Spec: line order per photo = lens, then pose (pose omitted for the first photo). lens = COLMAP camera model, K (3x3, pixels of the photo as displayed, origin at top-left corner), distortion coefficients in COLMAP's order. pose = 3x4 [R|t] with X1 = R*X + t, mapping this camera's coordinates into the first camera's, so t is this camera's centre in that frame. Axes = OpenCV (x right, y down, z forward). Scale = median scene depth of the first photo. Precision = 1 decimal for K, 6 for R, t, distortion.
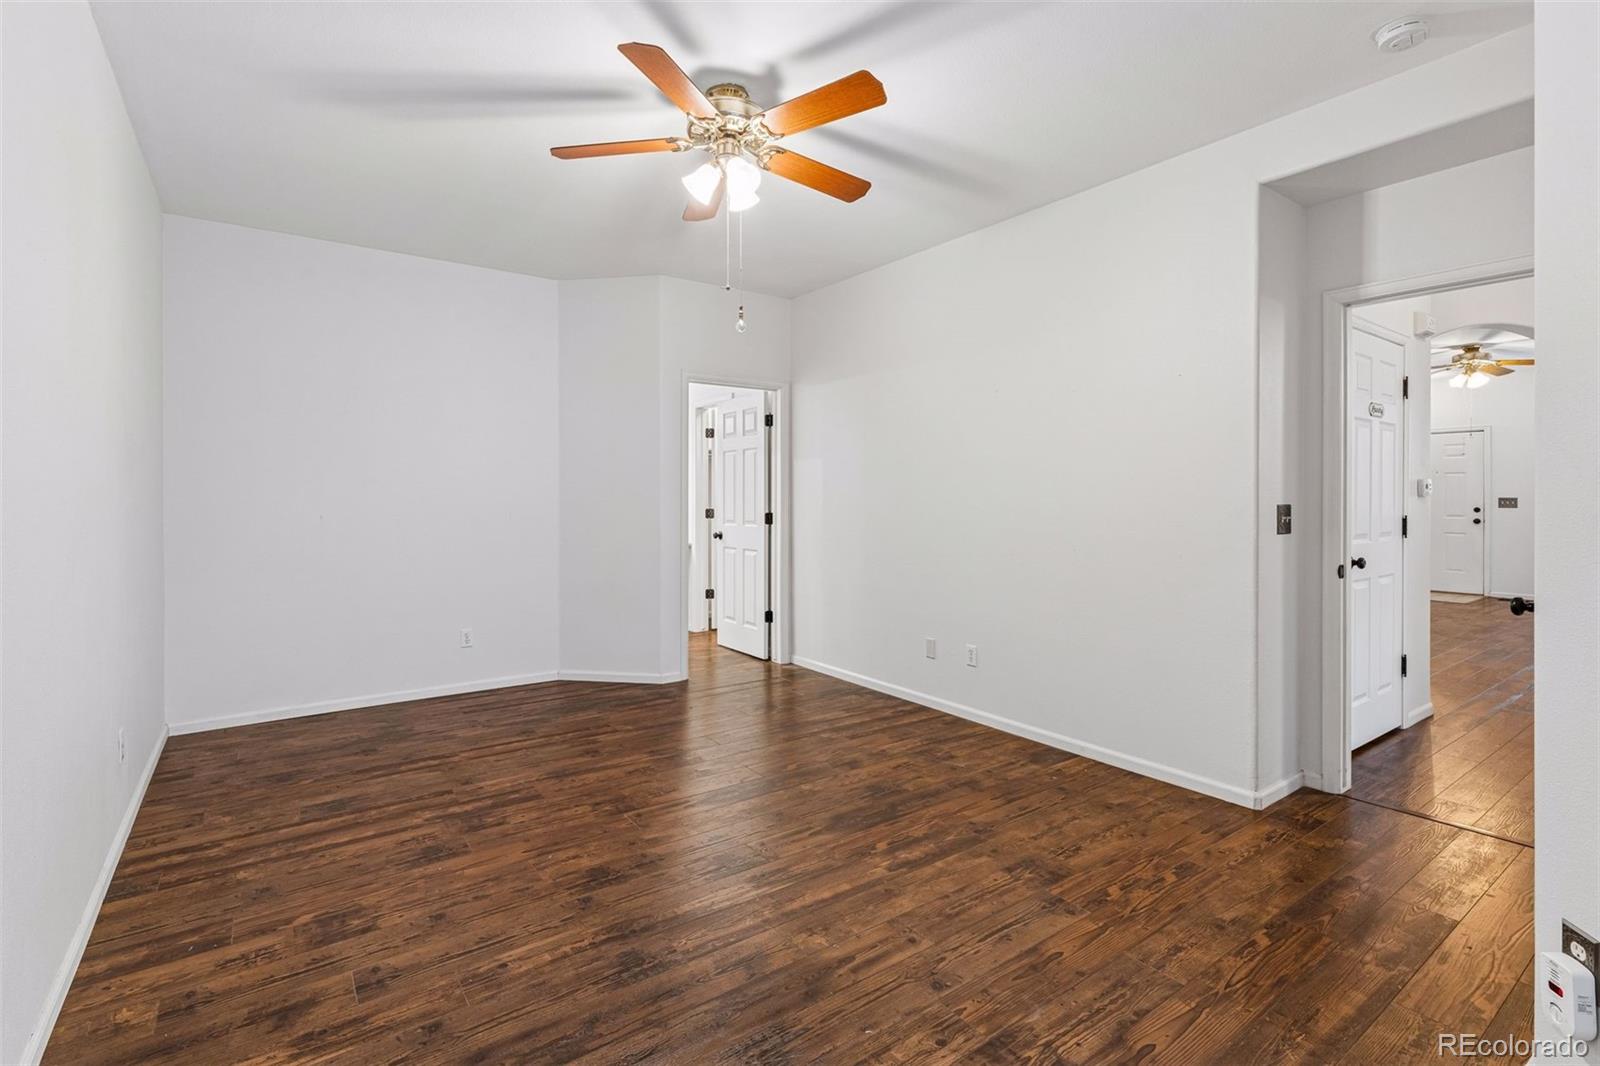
lens RADIAL K [[749.5, 0, 823.4], [0, 749.5, 507.0], [0, 0, 1]] dist [-0.000038, 0.000792]
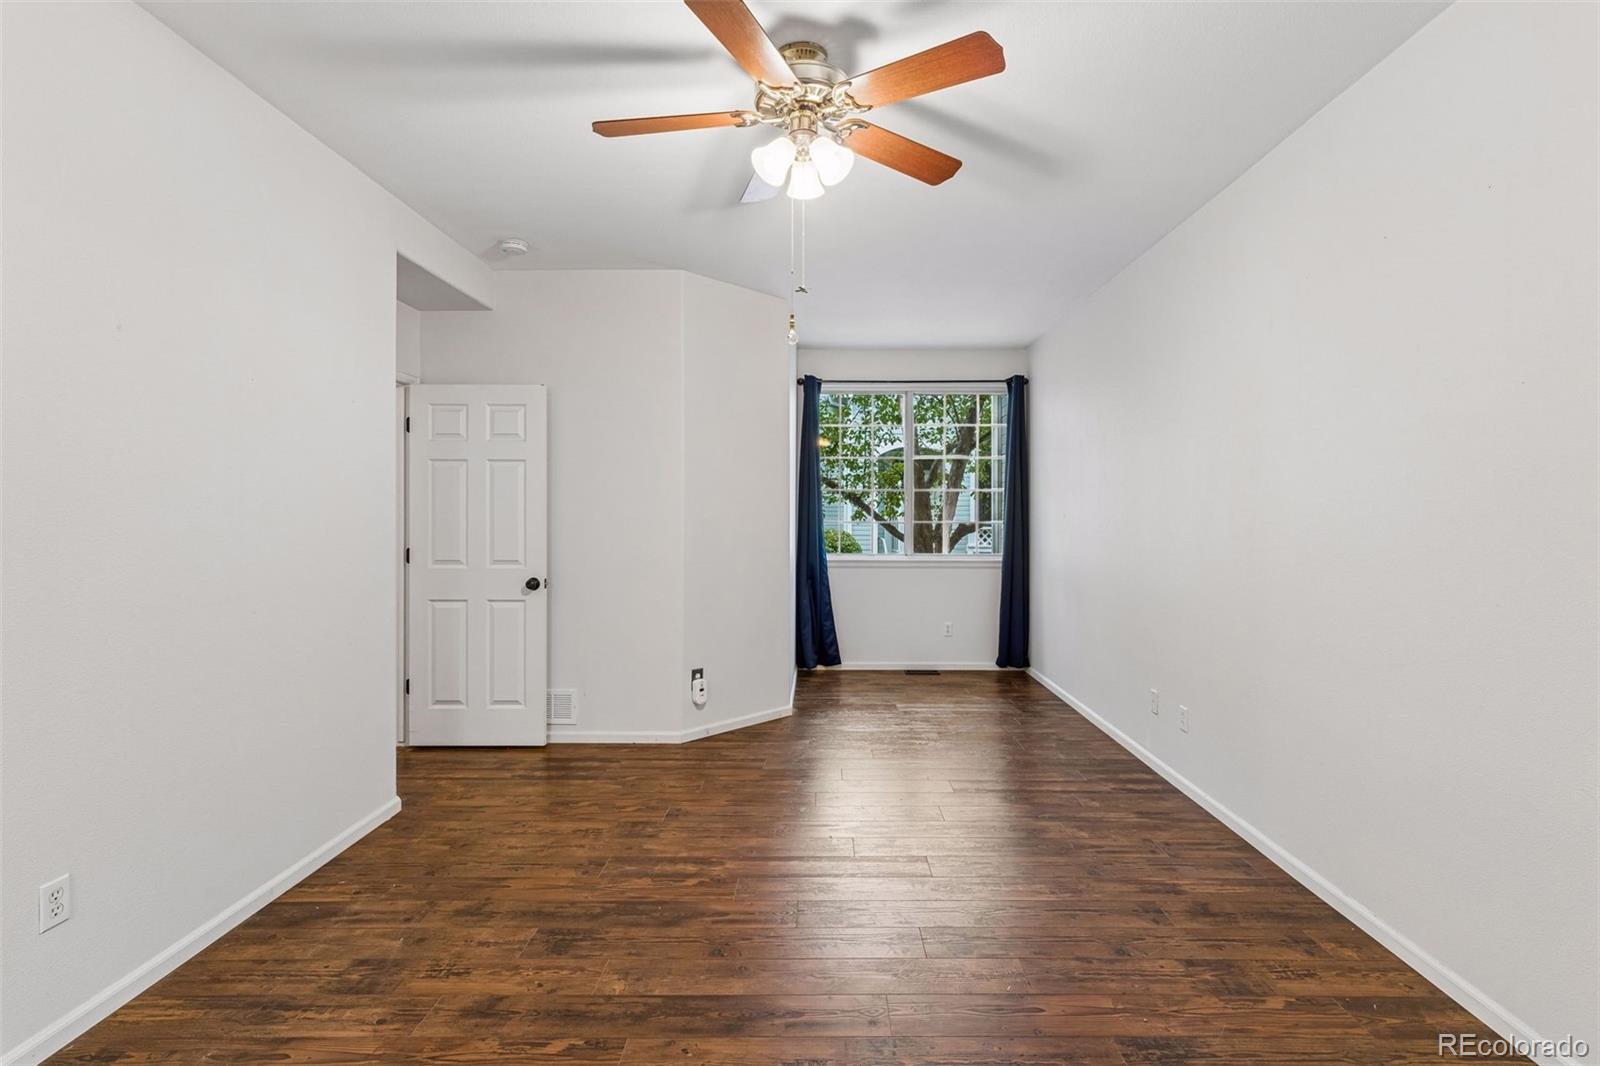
lens RADIAL K [[749.5, 0, 801.8], [0, 749.5, 528.7], [0, 0, 1]] dist [-0.000038, 0.000792]
pose [[-0.783023, -0.010033, 0.621912, -0.590669], [0.009128, 0.999577, 0.027618, -0.041883], [-0.621926, 0.027303, -0.782600, 1.510821]]
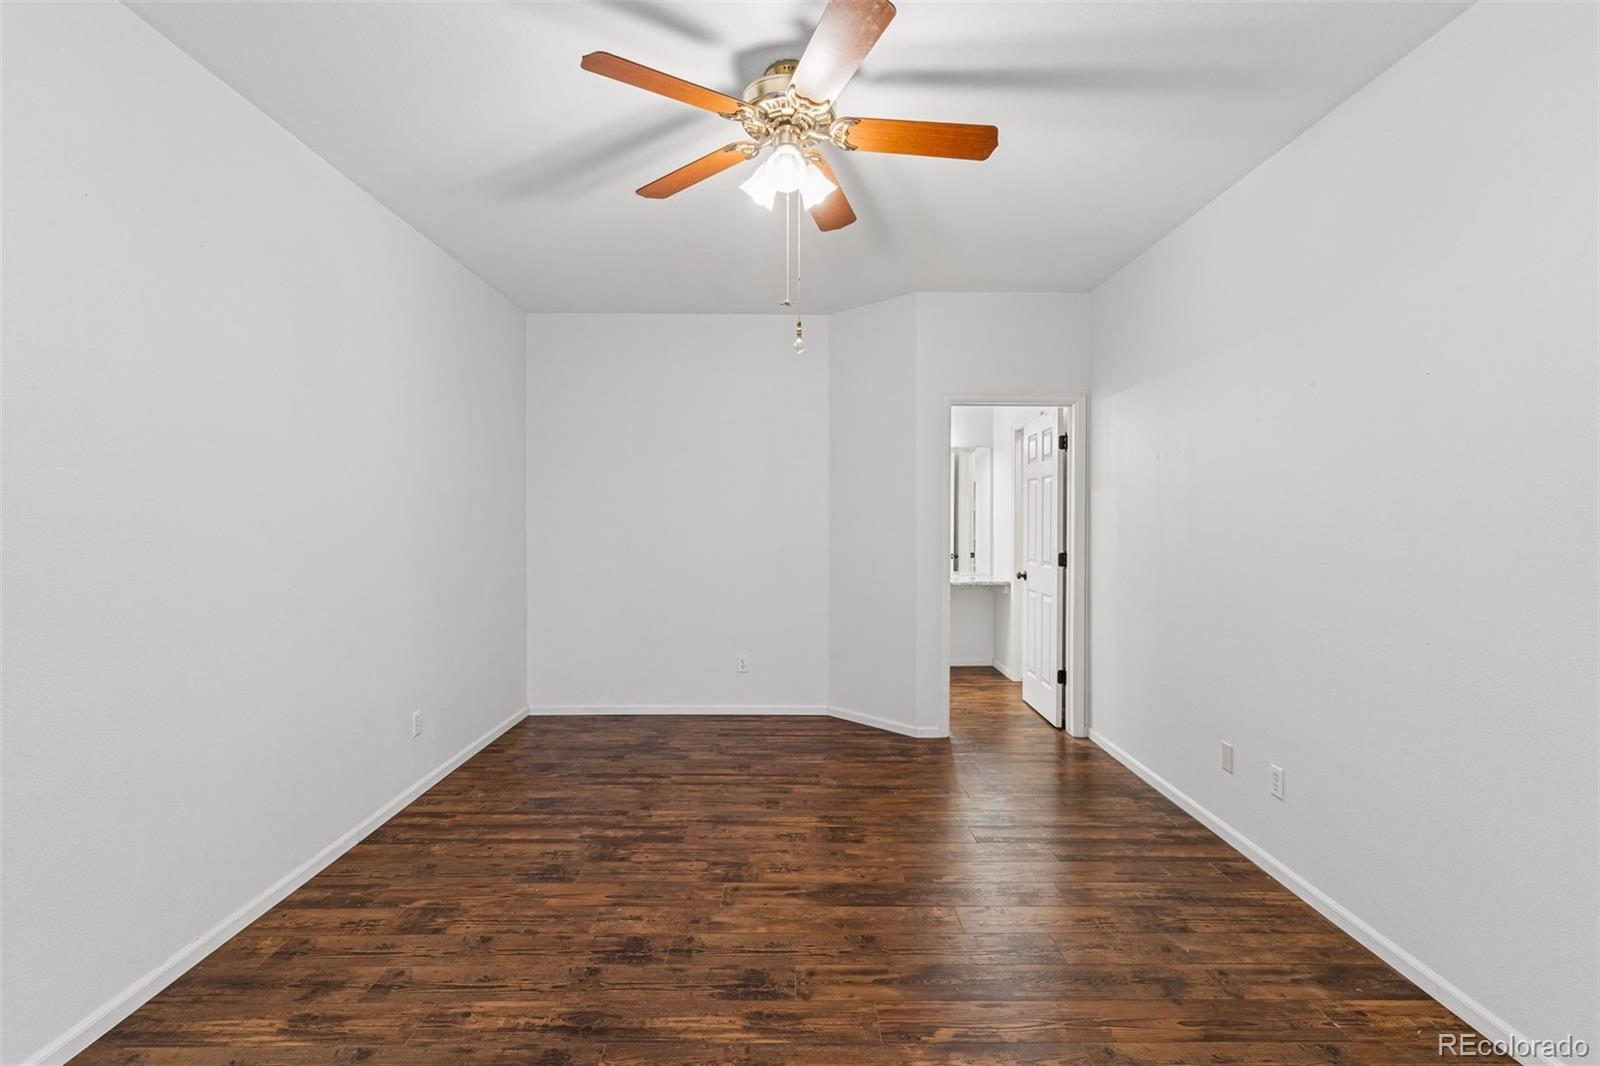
lens RADIAL K [[749.5, 0, 803.5], [0, 749.5, 525.8], [0, 0, 1]] dist [-0.000038, 0.000792]
pose [[0.807532, 0.009587, -0.589746, 0.352573], [-0.011605, 0.999933, 0.000366, -0.036304], [0.589709, 0.006548, 0.807589, 0.295350]]
